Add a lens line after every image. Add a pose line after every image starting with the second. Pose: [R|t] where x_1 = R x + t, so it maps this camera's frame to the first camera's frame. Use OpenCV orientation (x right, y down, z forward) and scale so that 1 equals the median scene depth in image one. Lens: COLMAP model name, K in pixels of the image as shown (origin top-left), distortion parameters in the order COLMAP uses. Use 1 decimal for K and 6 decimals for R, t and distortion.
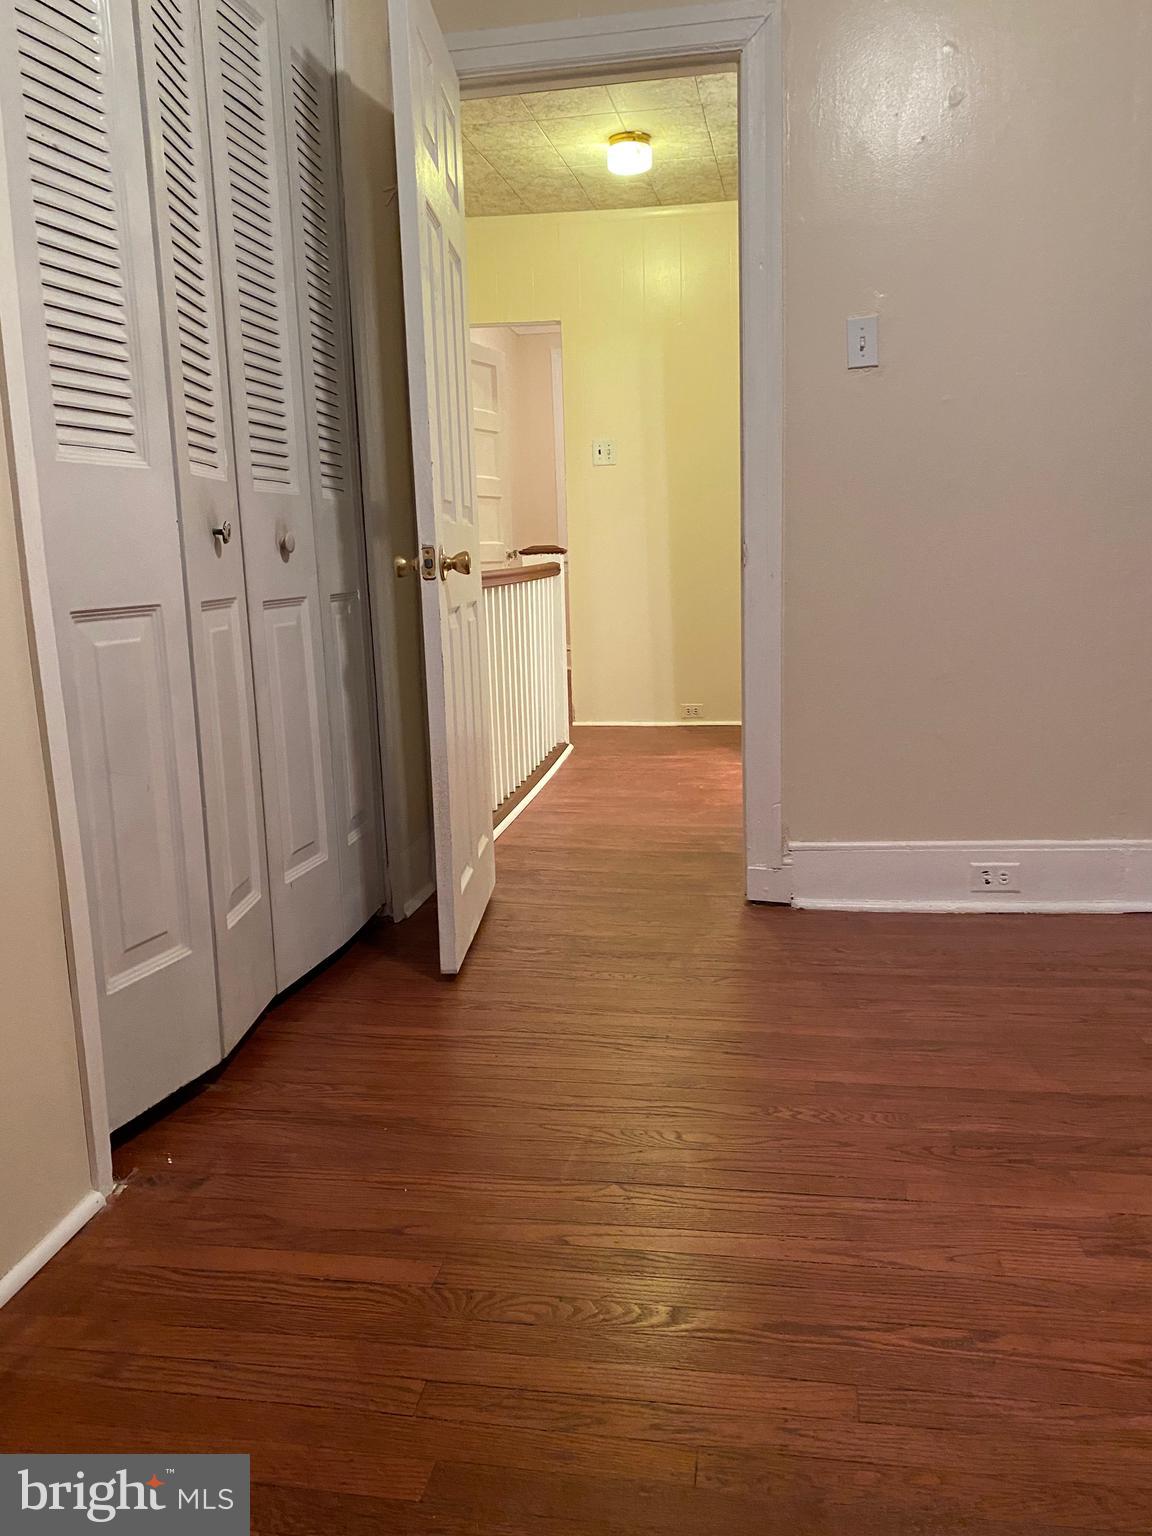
lens RADIAL K [[1184.0, 0, 566.6], [0, 1184.0, 772.2], [0, 0, 1]] dist [0.065833, -0.082878]
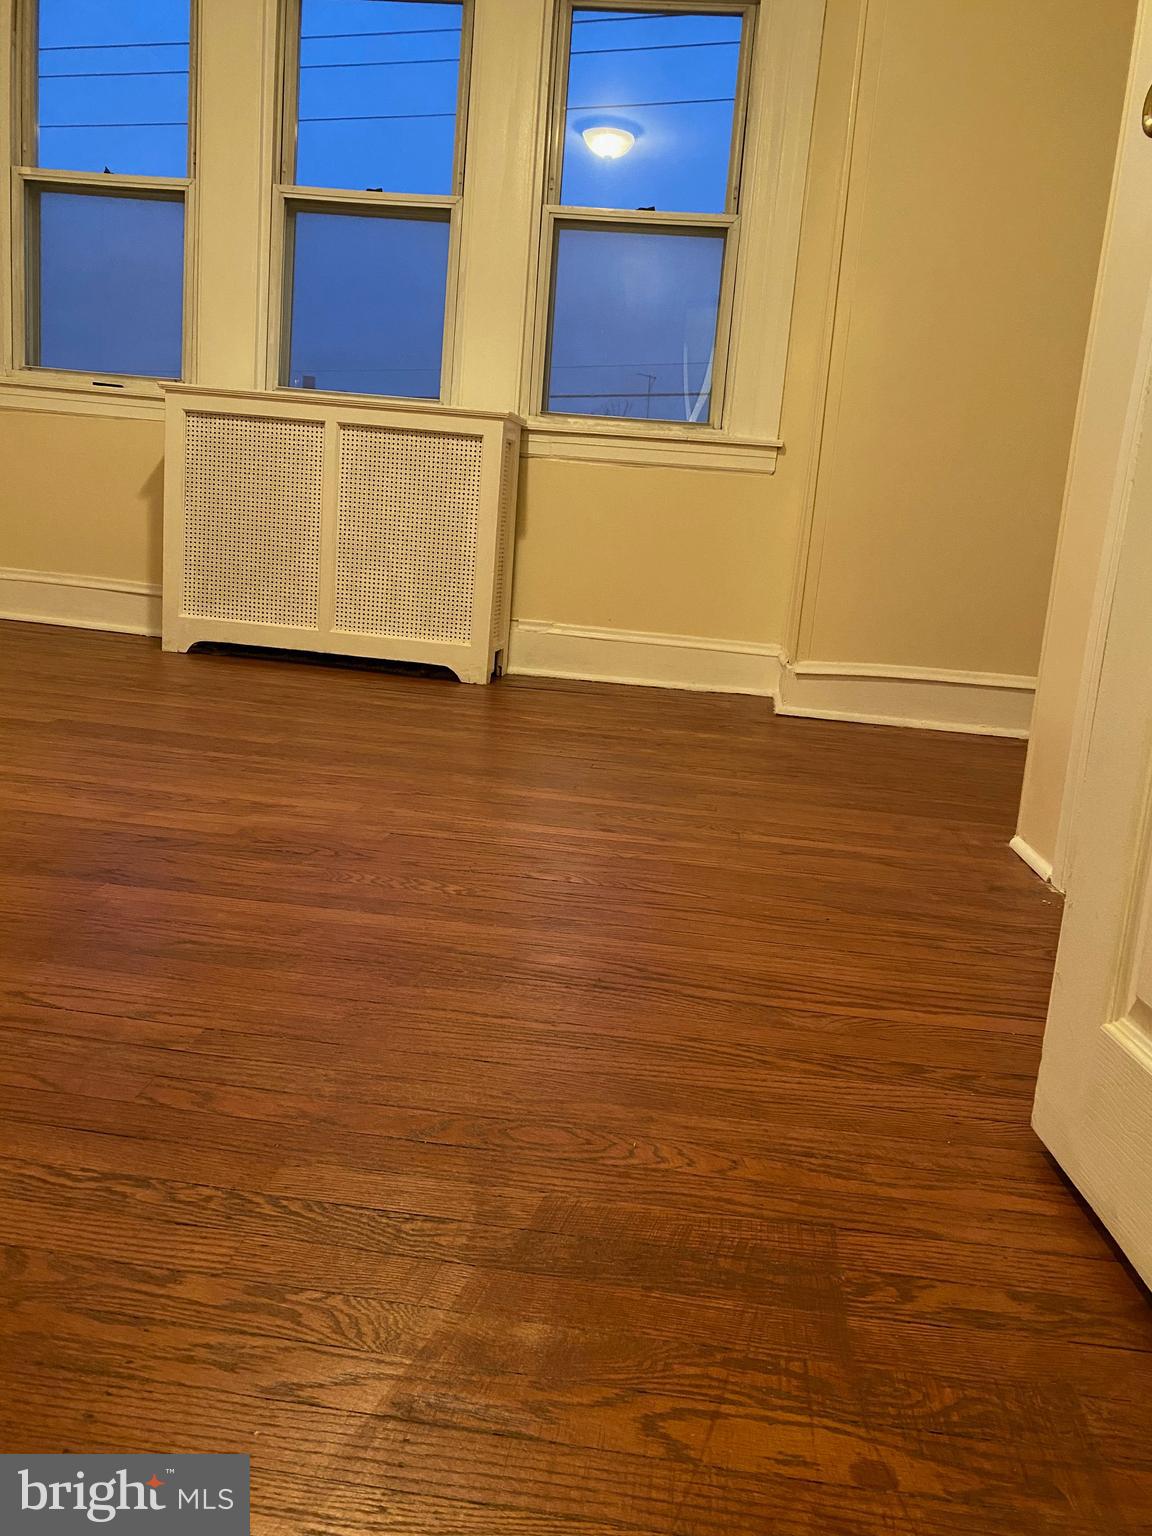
lens RADIAL K [[1184.0, 0, 583.3], [0, 1184.0, 767.2], [0, 0, 1]] dist [0.065833, -0.082878]
pose [[-0.997400, -0.030149, -0.065455, 0.097980], [-0.052197, 0.928474, 0.367712, -0.098906], [0.049687, 0.370172, -0.927633, 1.240206]]
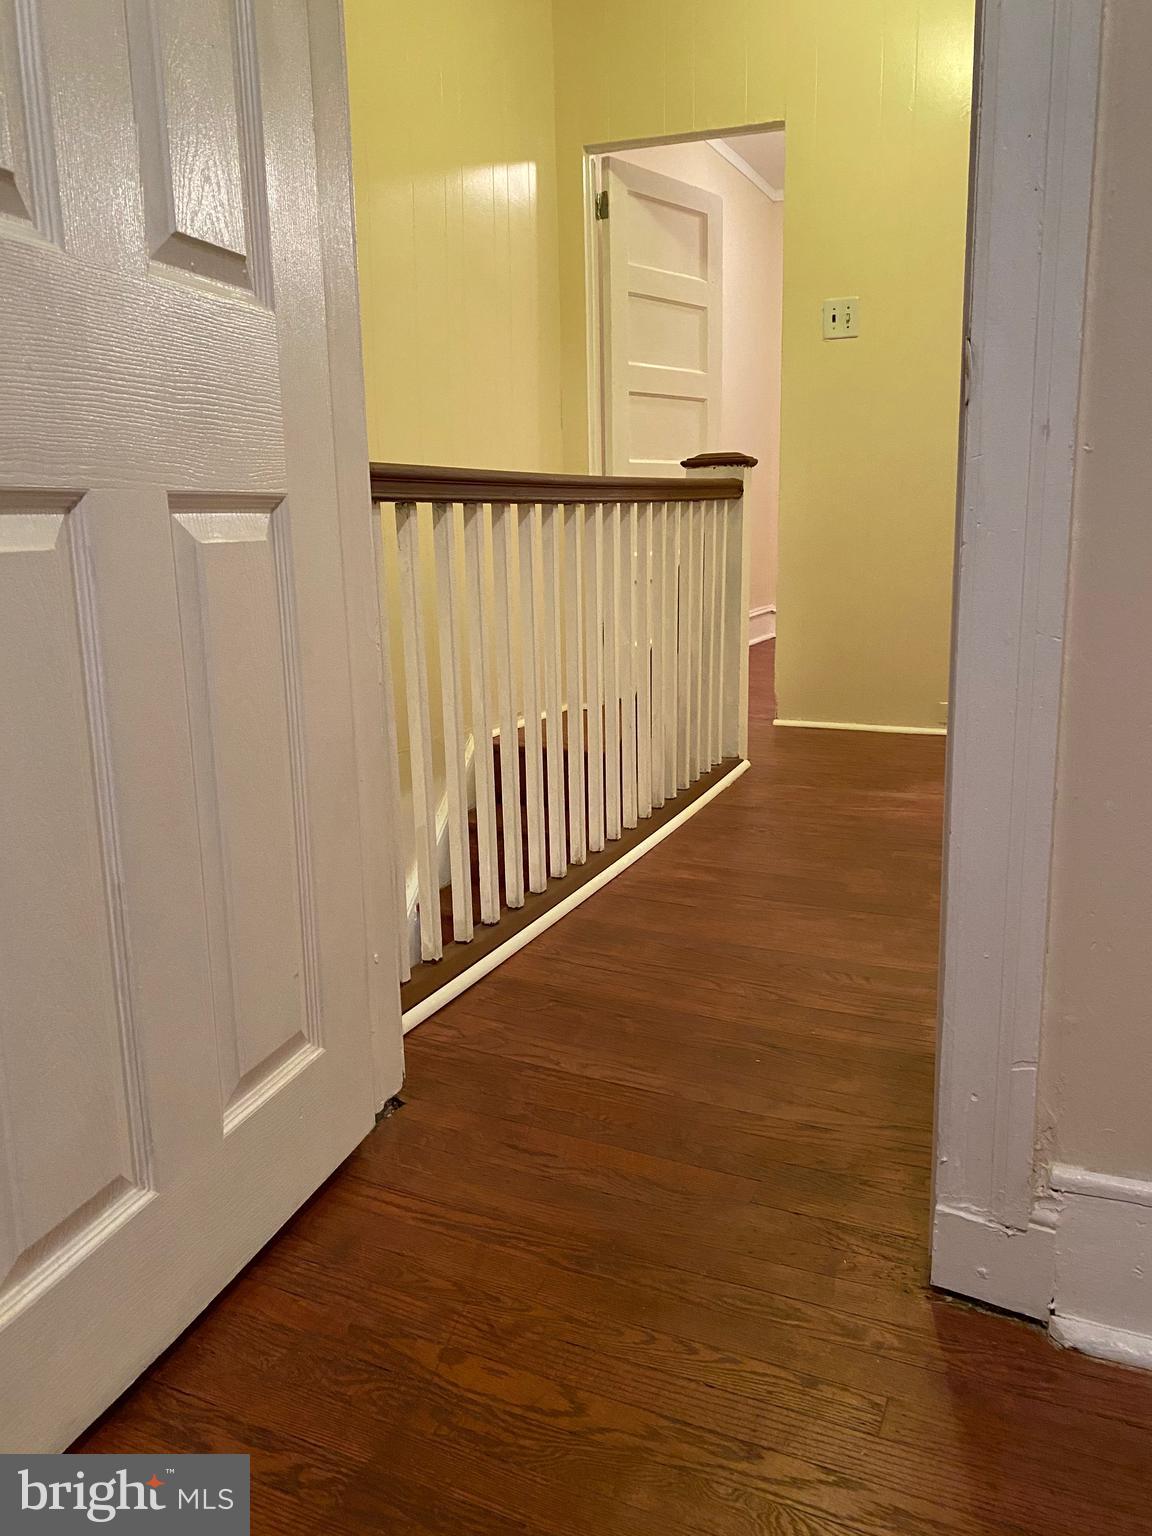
lens RADIAL K [[1184.0, 0, 576.5], [0, 1184.0, 757.9], [0, 0, 1]] dist [0.065833, -0.082878]
pose [[0.968401, 0.063694, -0.241129, 0.138812], [-0.057696, 0.997826, 0.031861, -0.078064], [0.242634, -0.016942, 0.969970, 0.668226]]
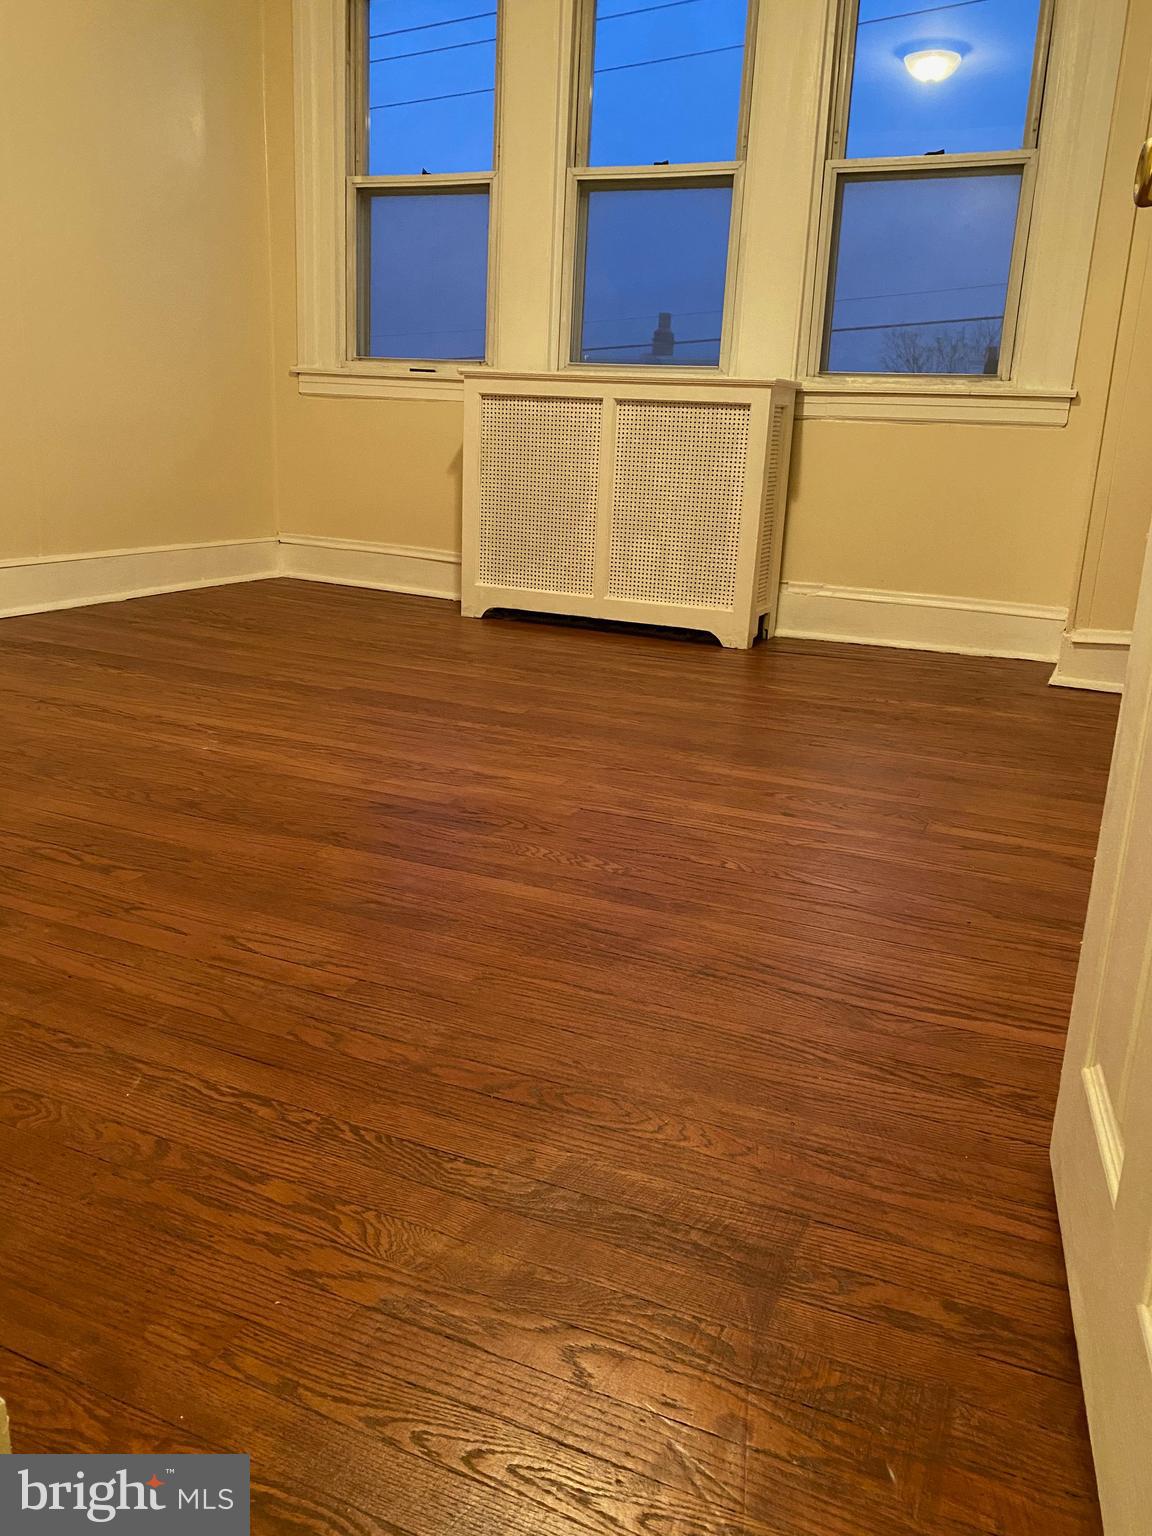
lens RADIAL K [[1184.0, 0, 567.3], [0, 1184.0, 767.5], [0, 0, 1]] dist [0.065833, -0.082878]
pose [[-0.970327, -0.066975, 0.232337, -0.007857], [0.037986, 0.906719, 0.420020, -0.150640], [-0.238795, 0.416383, -0.877270, 1.269636]]
